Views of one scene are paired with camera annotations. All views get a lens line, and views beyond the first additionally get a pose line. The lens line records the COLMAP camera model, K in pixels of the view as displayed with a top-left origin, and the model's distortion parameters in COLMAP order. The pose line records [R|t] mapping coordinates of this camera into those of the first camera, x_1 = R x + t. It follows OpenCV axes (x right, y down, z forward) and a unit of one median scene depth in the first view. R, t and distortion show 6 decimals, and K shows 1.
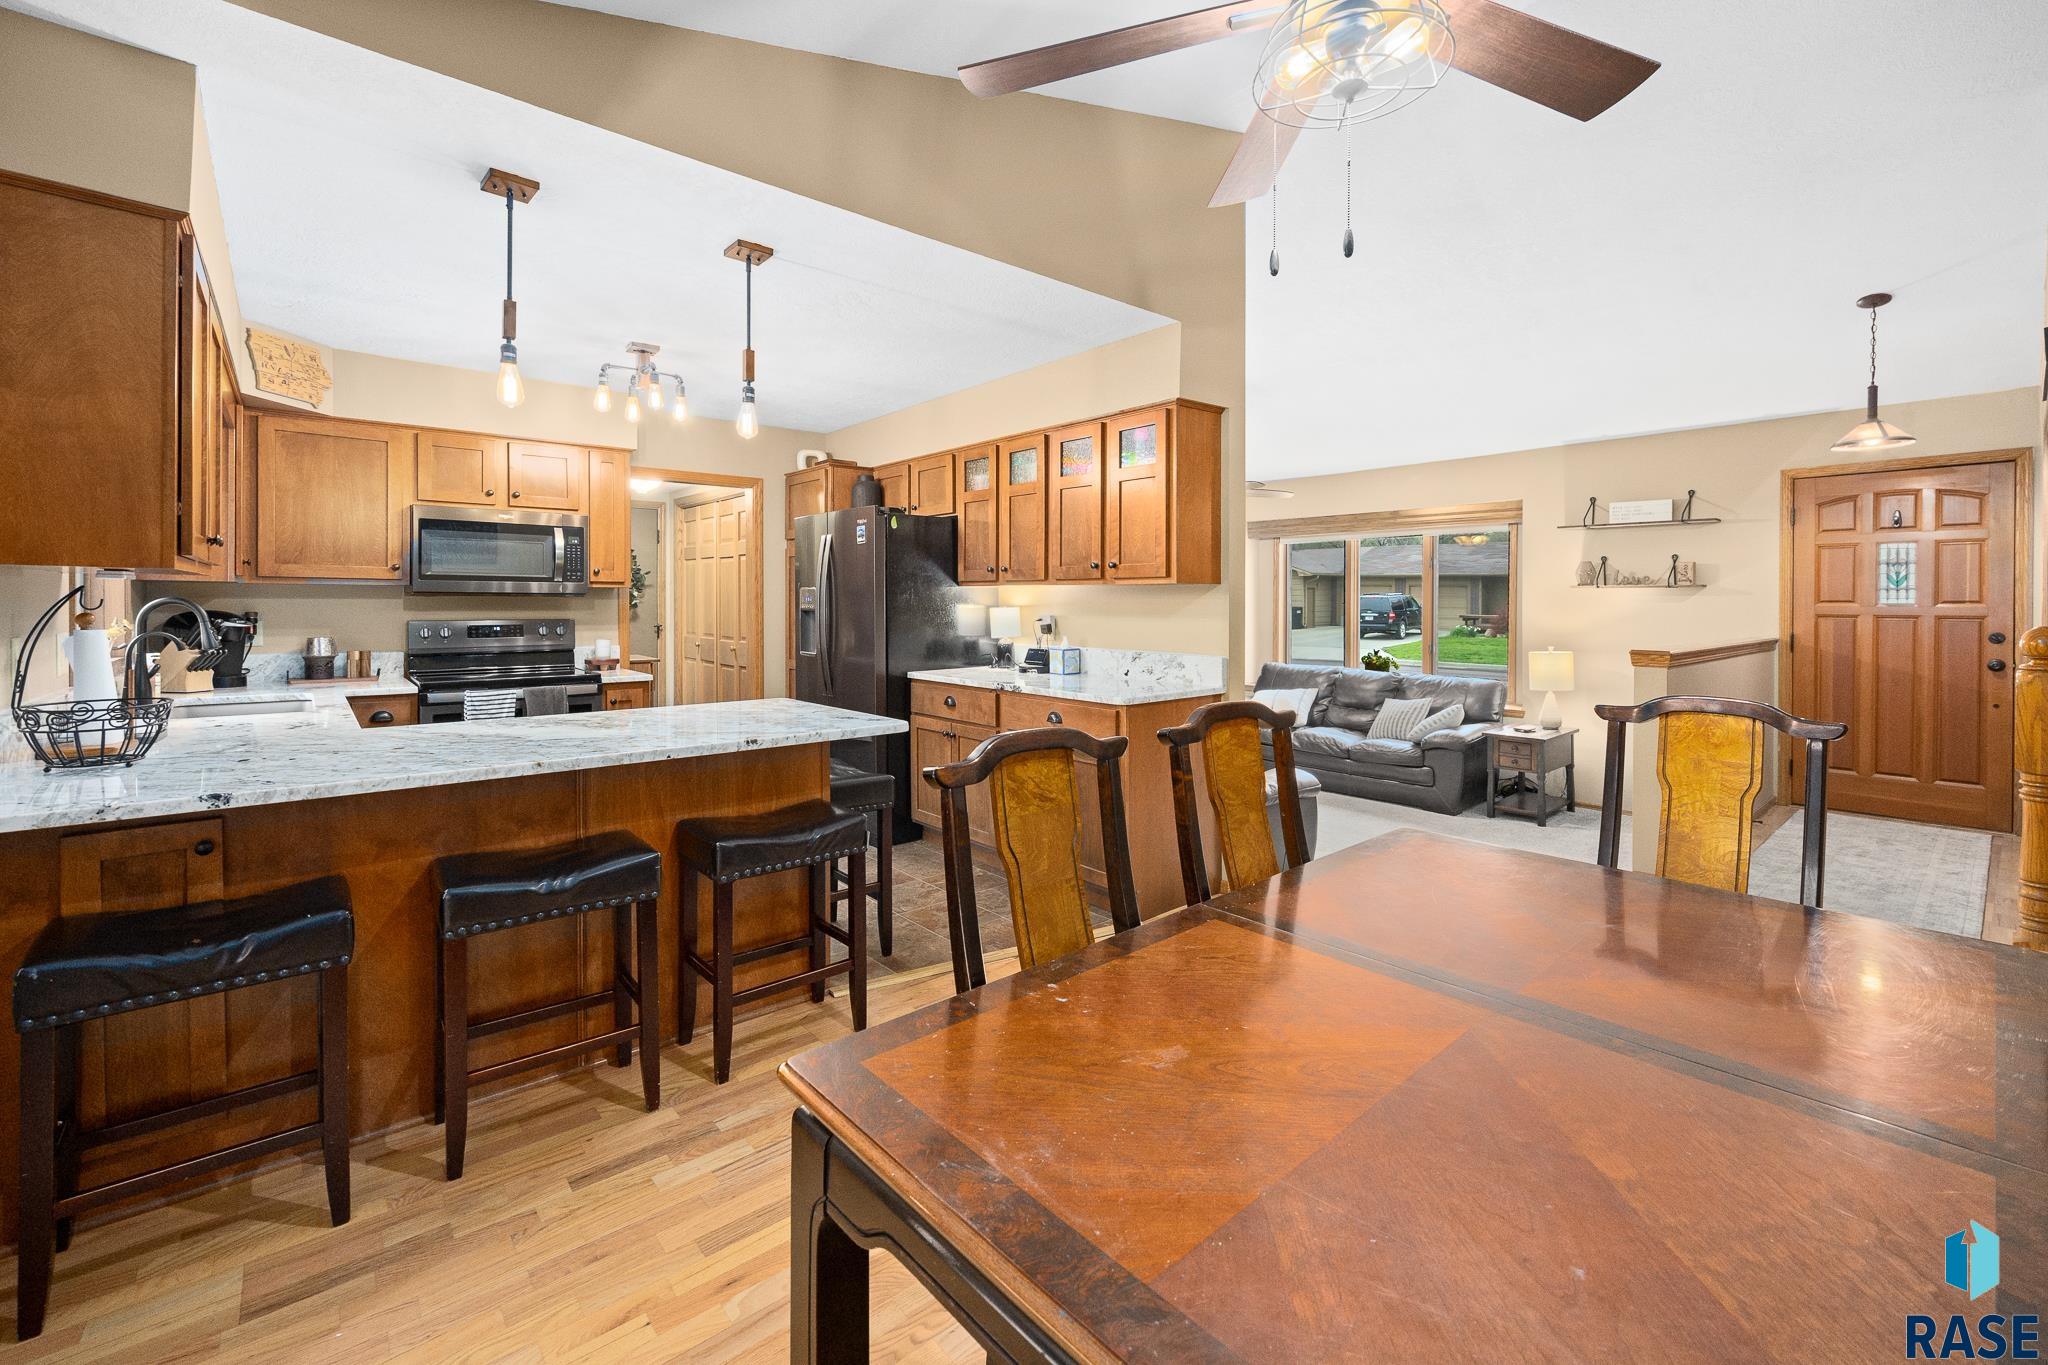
lens RADIAL K [[879.3, 0, 1005.8], [0, 879.3, 612.9], [0, 0, 1]] dist [-0.000518, -0.000358]
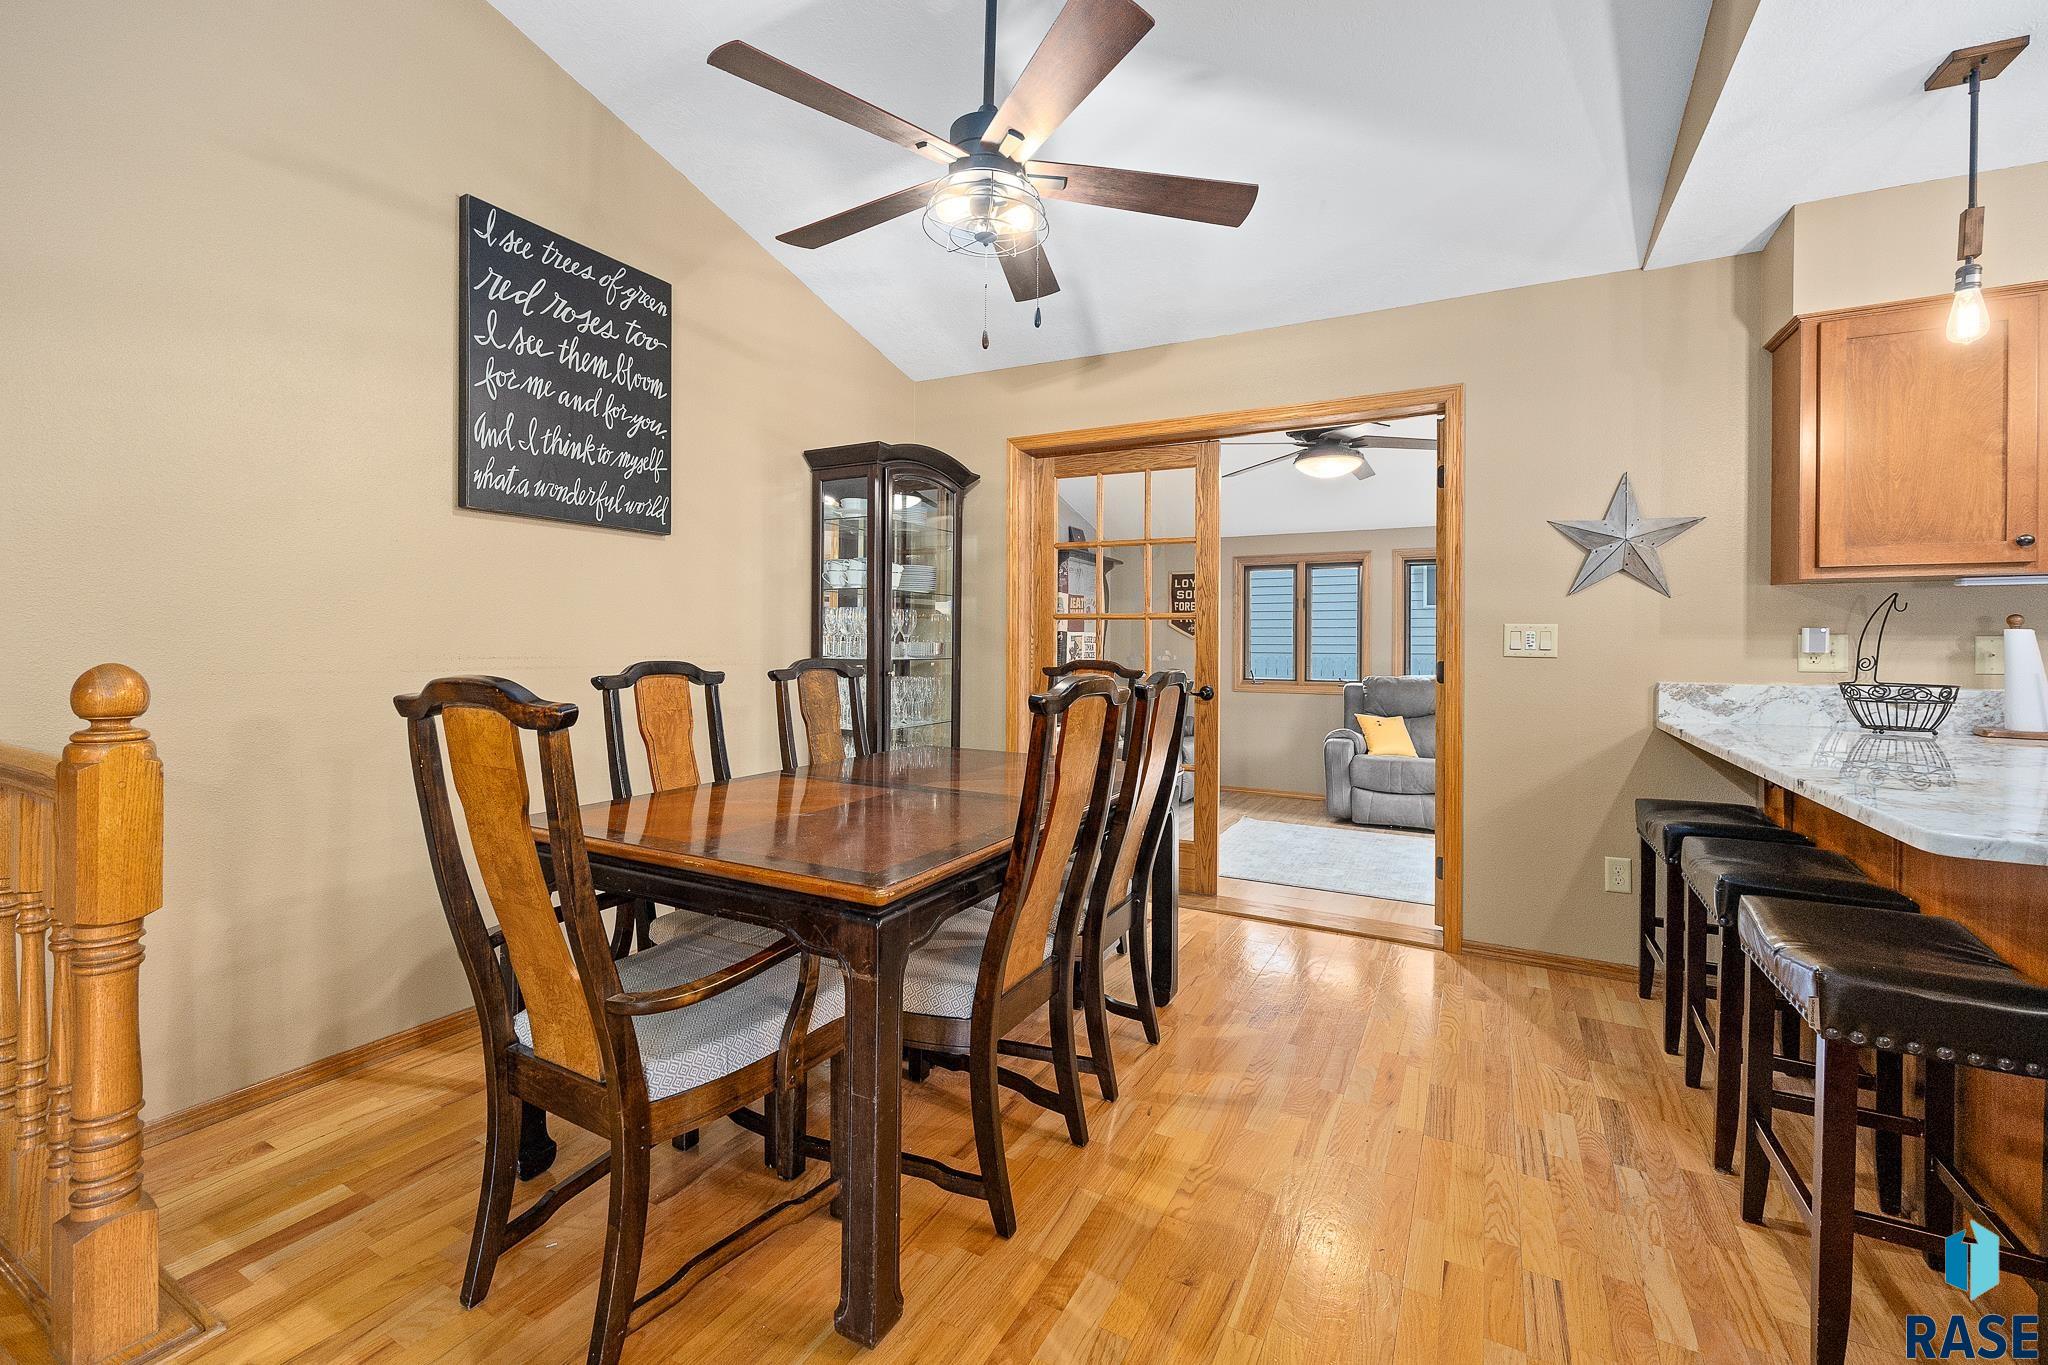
lens RADIAL K [[831.2, 0, 1028.9], [0, 831.2, 651.0], [0, 0, 1]] dist [-0.001372, 0.000046]
pose [[-0.921155, -0.005213, -0.389162, 0.436919], [-0.014310, 0.999688, 0.020483, 0.034438], [0.388934, 0.024437, -0.920942, 1.161384]]
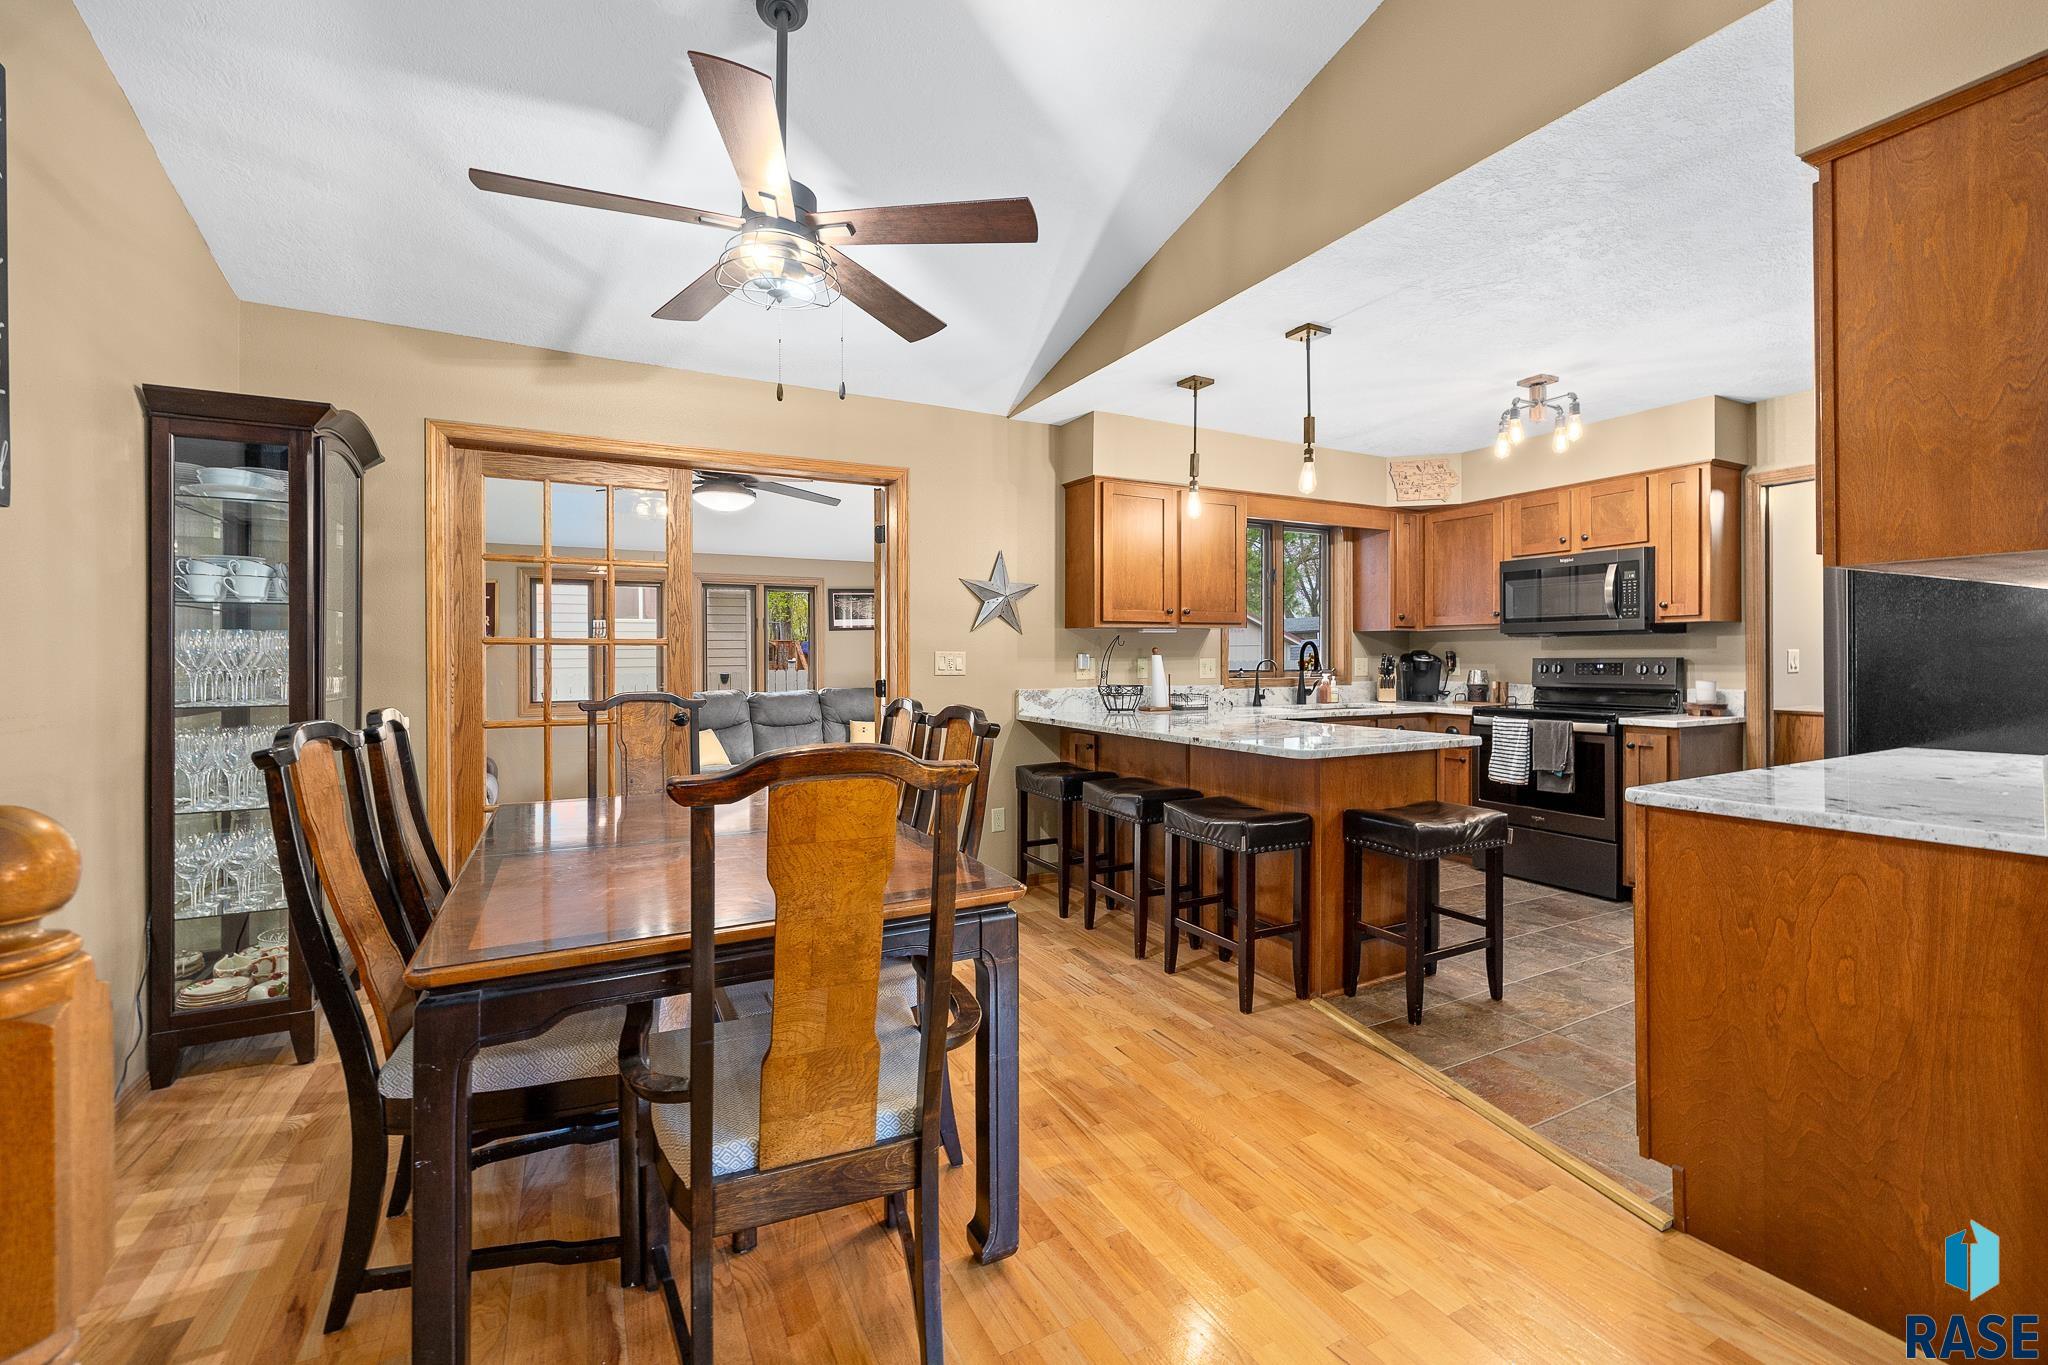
lens RADIAL K [[833.9, 0, 1025.2], [0, 833.9, 672.0], [0, 0, 1]] dist [-0.002440, 0.000240]
pose [[-0.215003, 0.017369, -0.976459, 0.860490], [-0.008577, 0.999770, 0.019672, 0.018104], [0.976576, 0.012604, -0.214805, 0.875778]]
